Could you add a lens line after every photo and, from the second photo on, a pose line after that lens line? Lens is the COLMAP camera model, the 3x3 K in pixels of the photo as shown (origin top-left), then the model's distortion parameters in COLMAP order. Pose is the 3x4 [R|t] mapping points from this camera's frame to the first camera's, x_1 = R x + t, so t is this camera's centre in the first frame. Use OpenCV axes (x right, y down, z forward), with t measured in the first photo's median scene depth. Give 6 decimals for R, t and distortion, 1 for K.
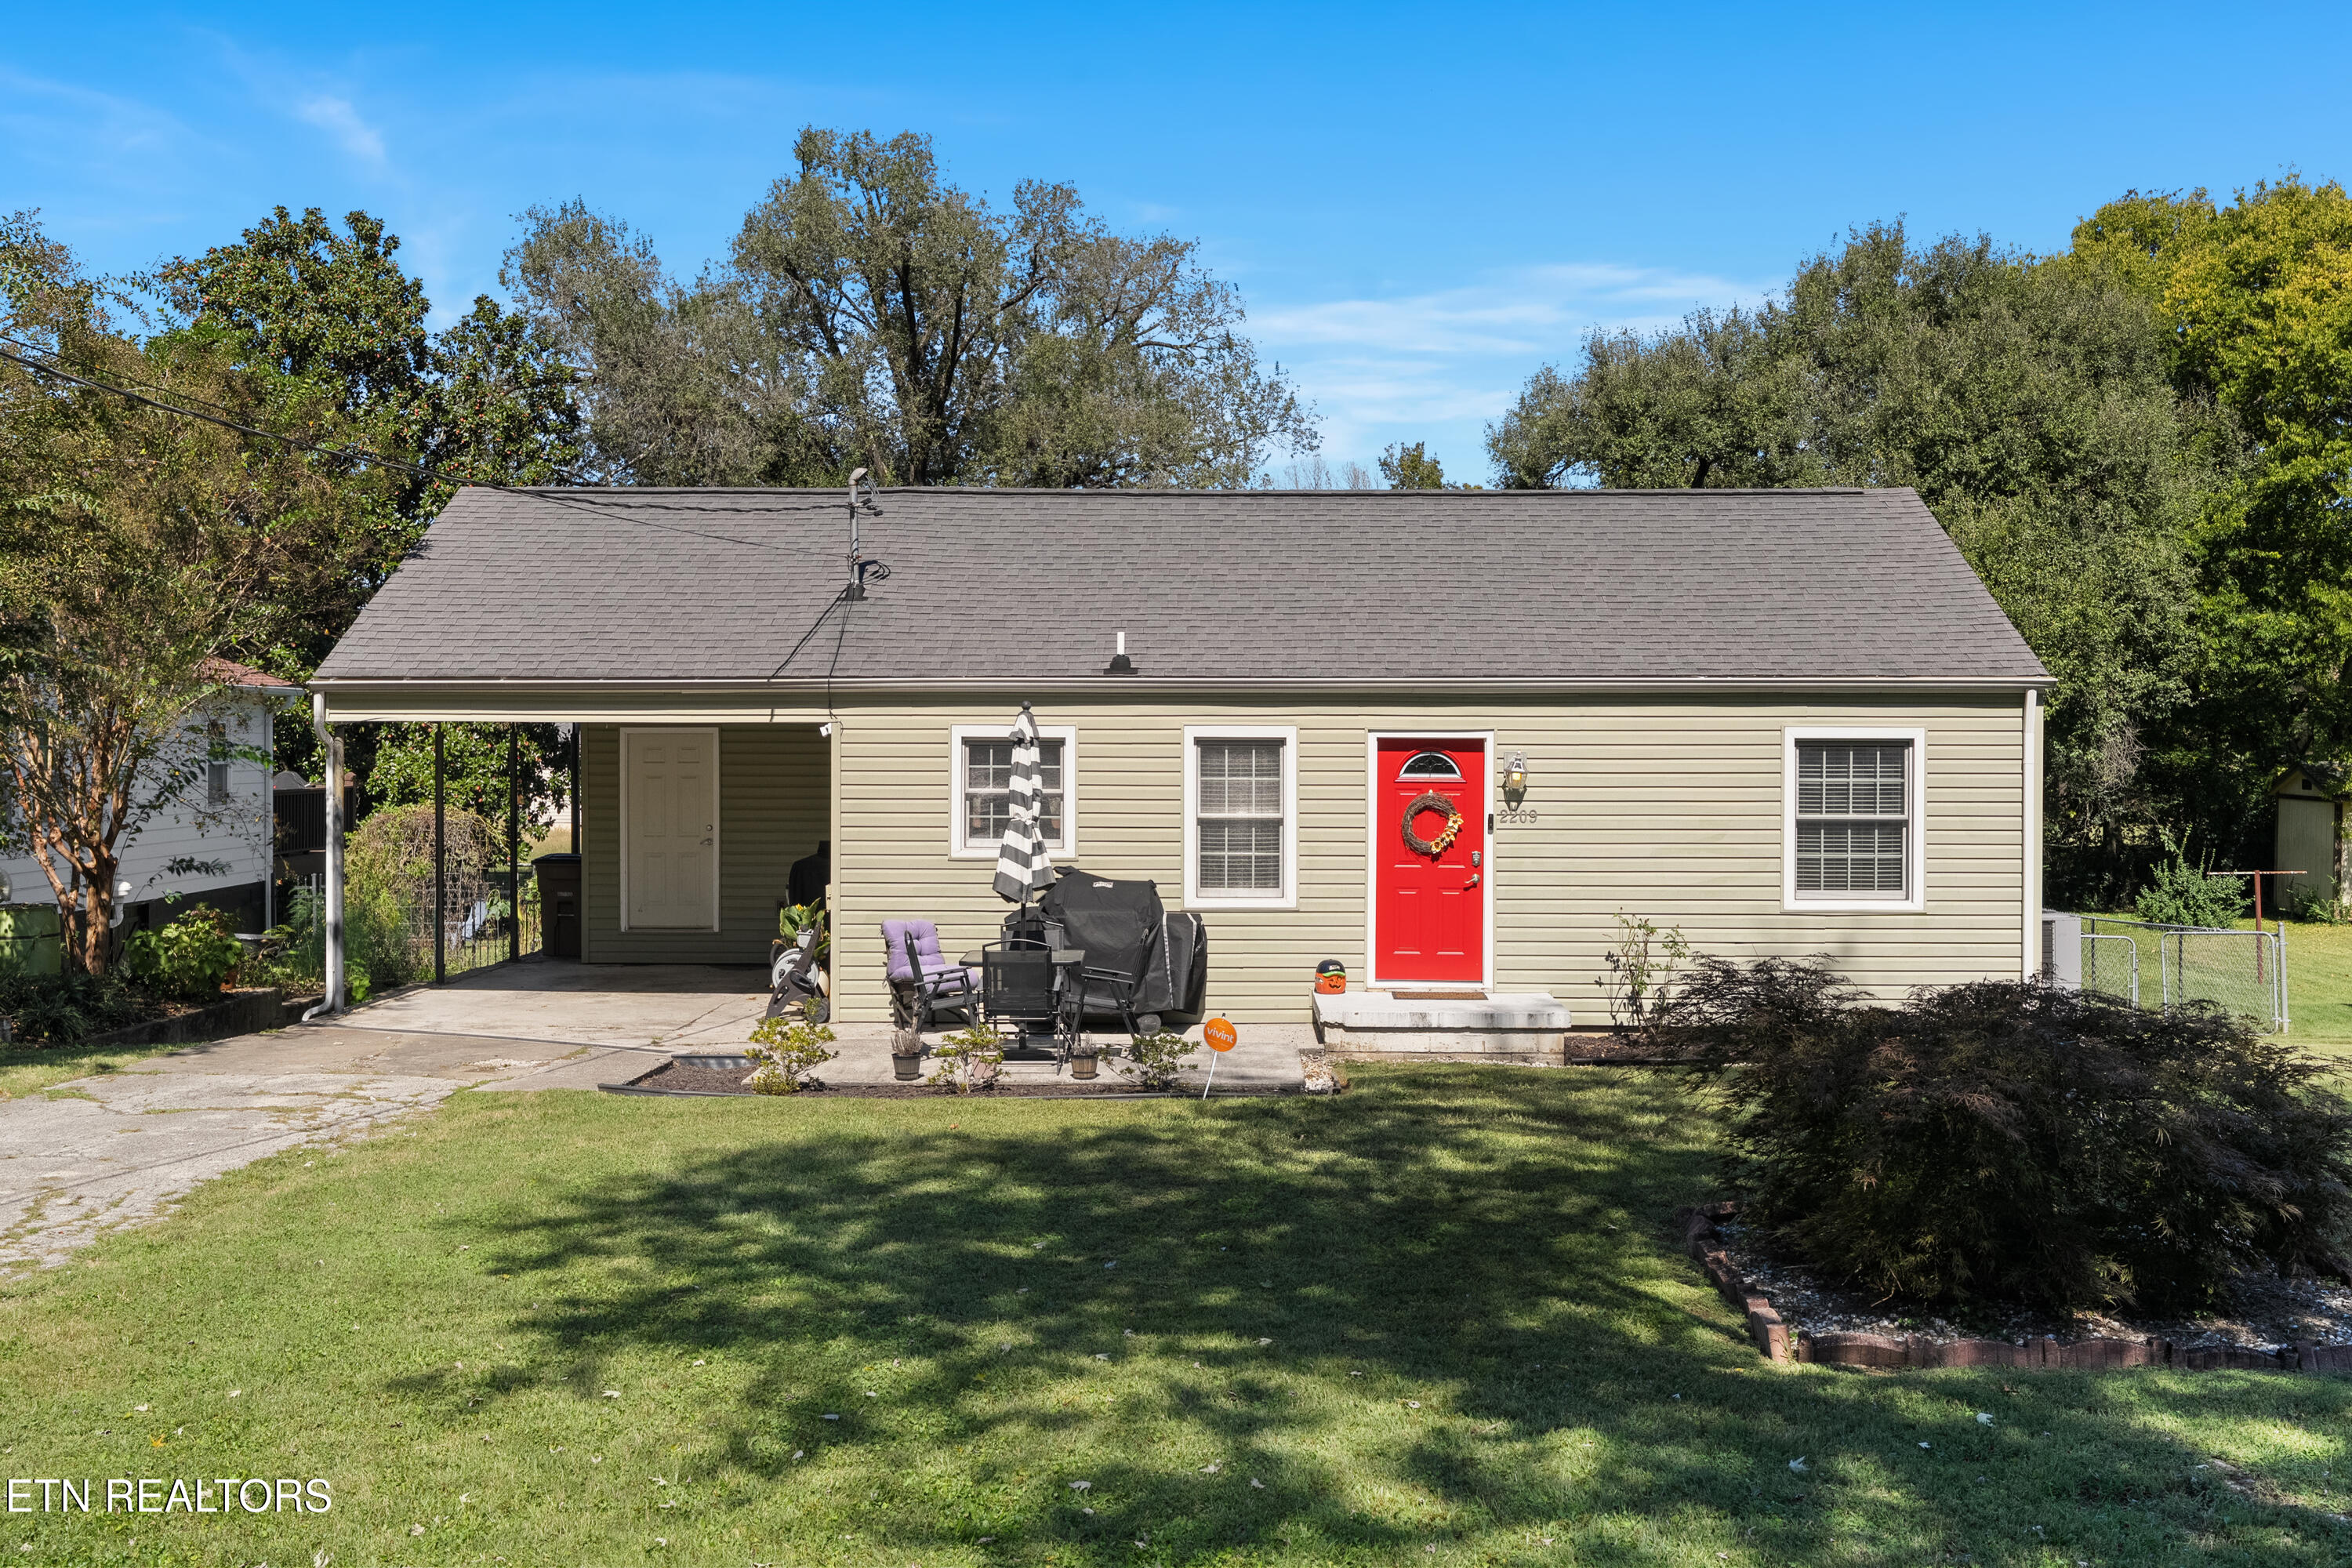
lens RADIAL K [[2347.2, 0, 1190.0], [0, 2347.2, 790.9], [0, 0, 1]] dist [0.060511, 0.000000]
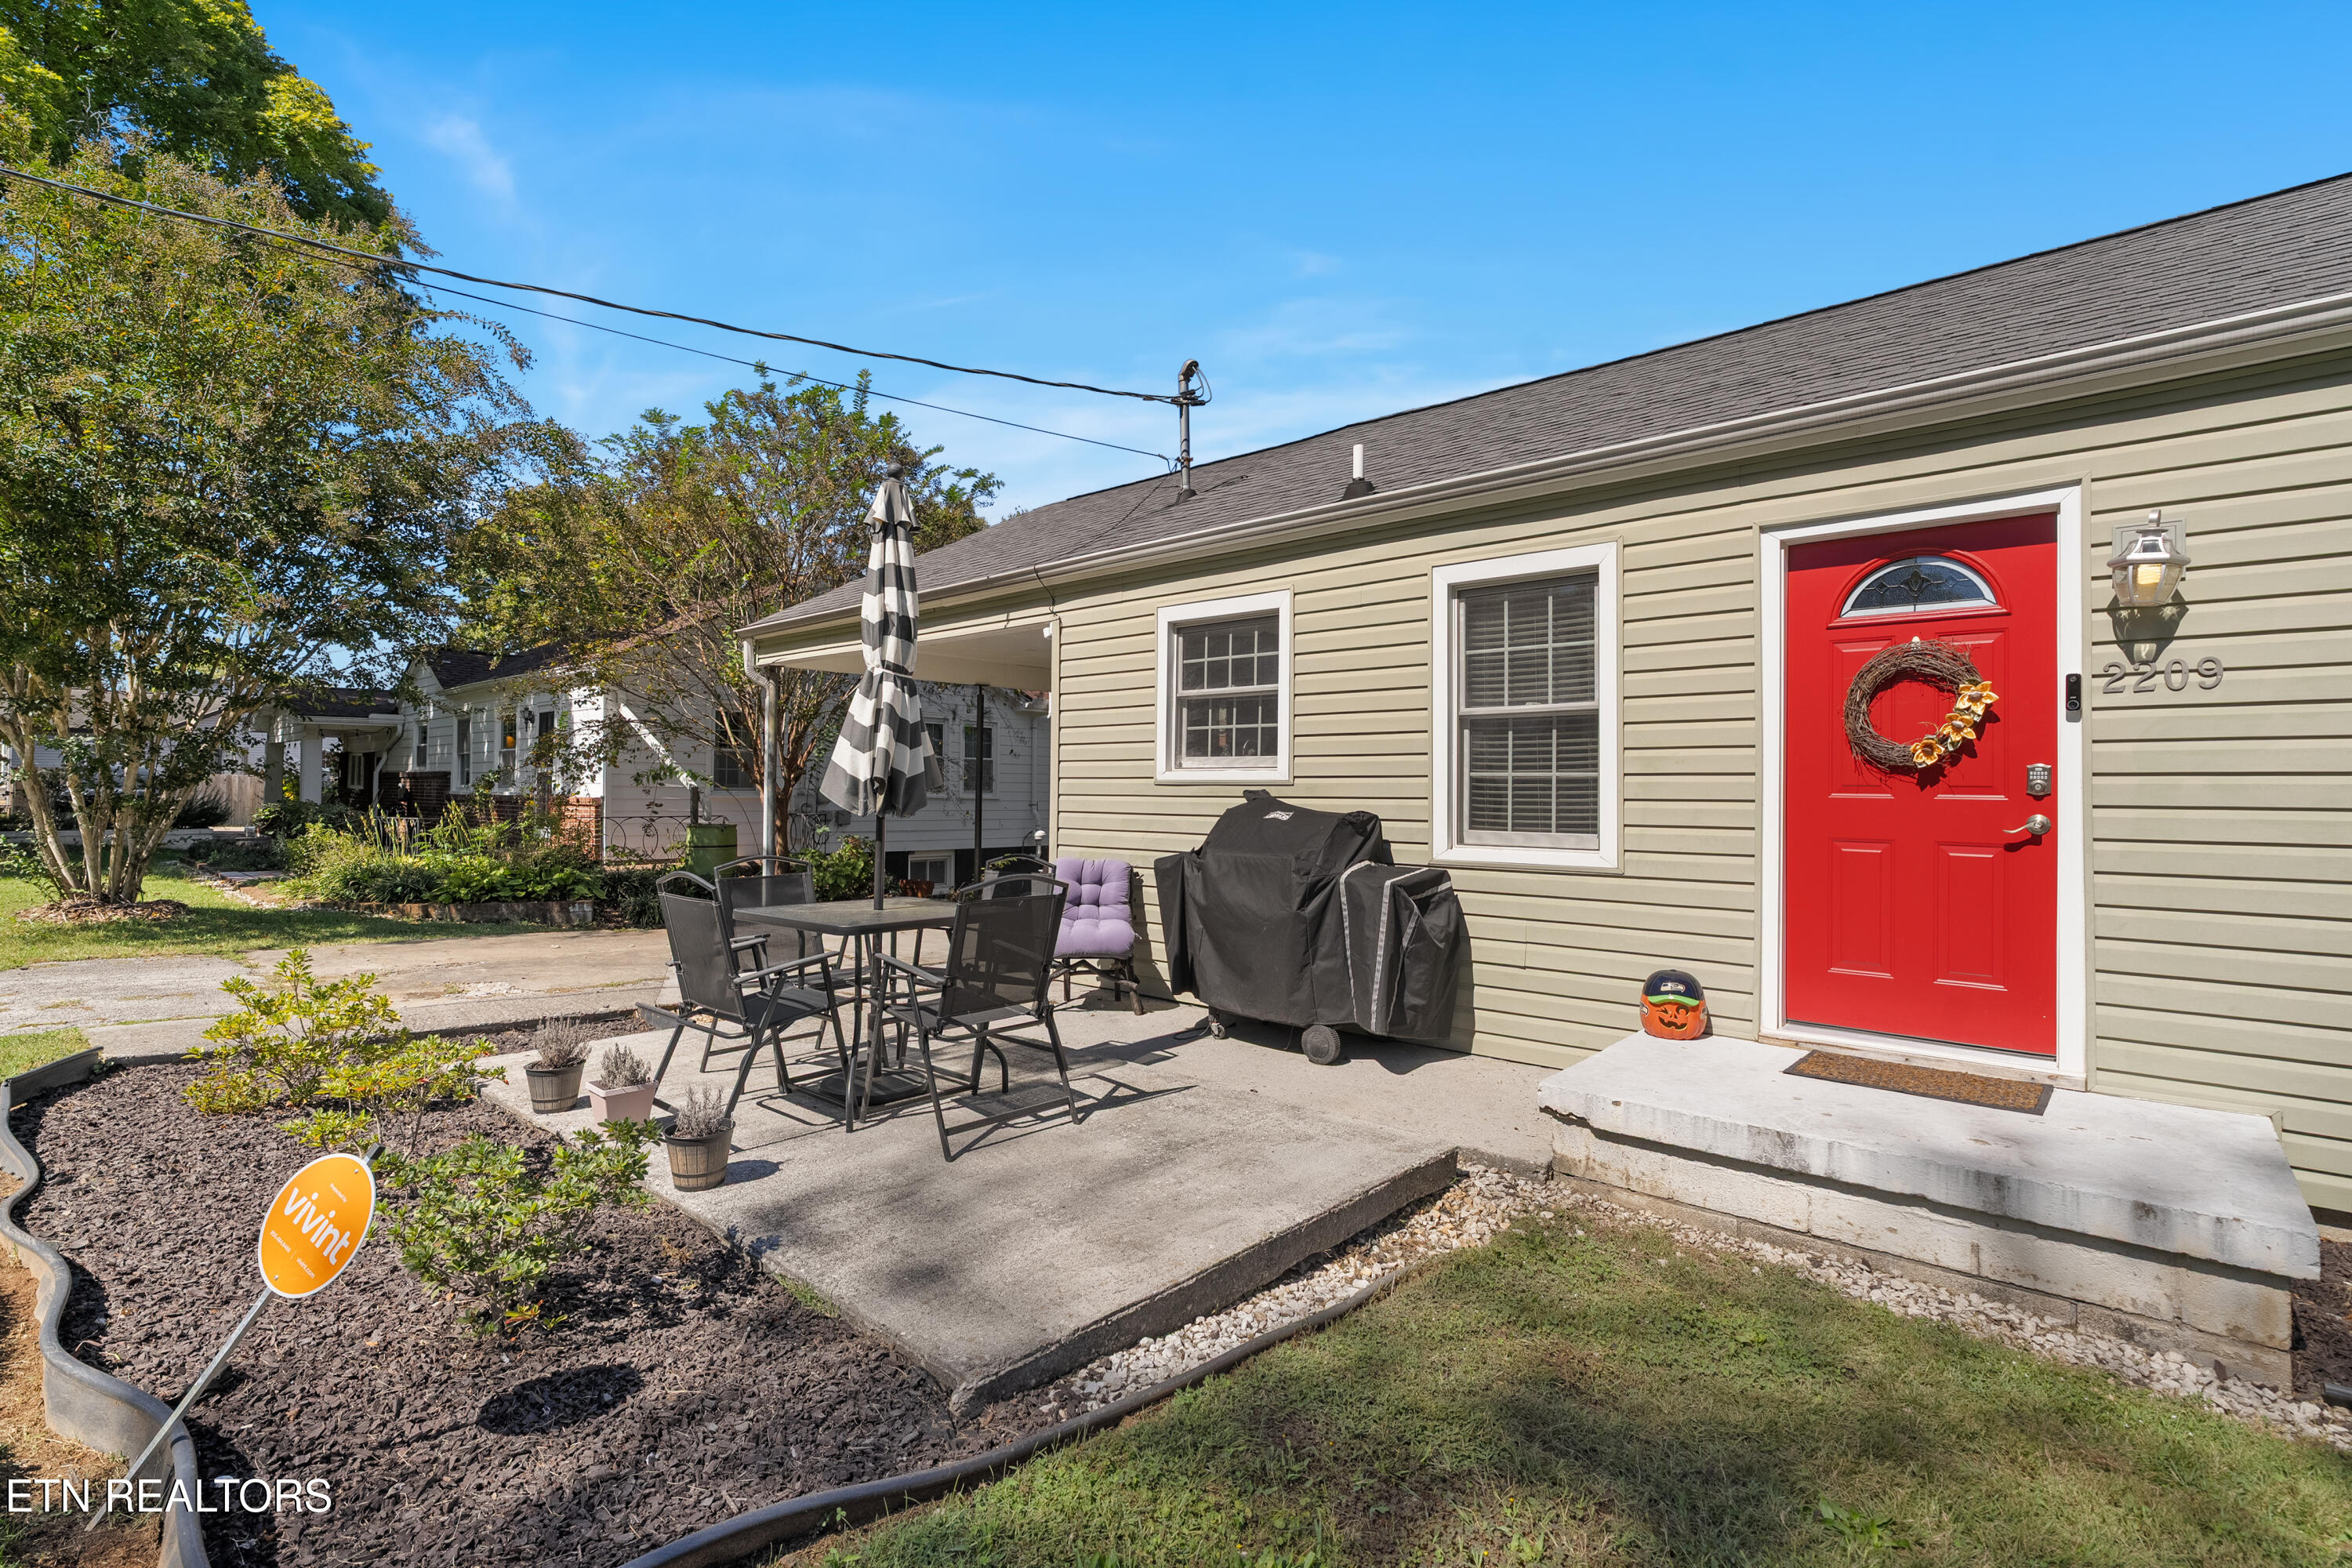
lens RADIAL K [[1087.1, 0, 1174.1], [0, 1087.1, 766.3], [0, 0, 1]] dist [0.002402, -0.000630]
pose [[0.724198, -0.015398, -0.689420, 0.145867], [-0.015290, 0.999146, -0.038377, 0.036836], [0.689422, 0.038334, 0.723344, 0.740960]]
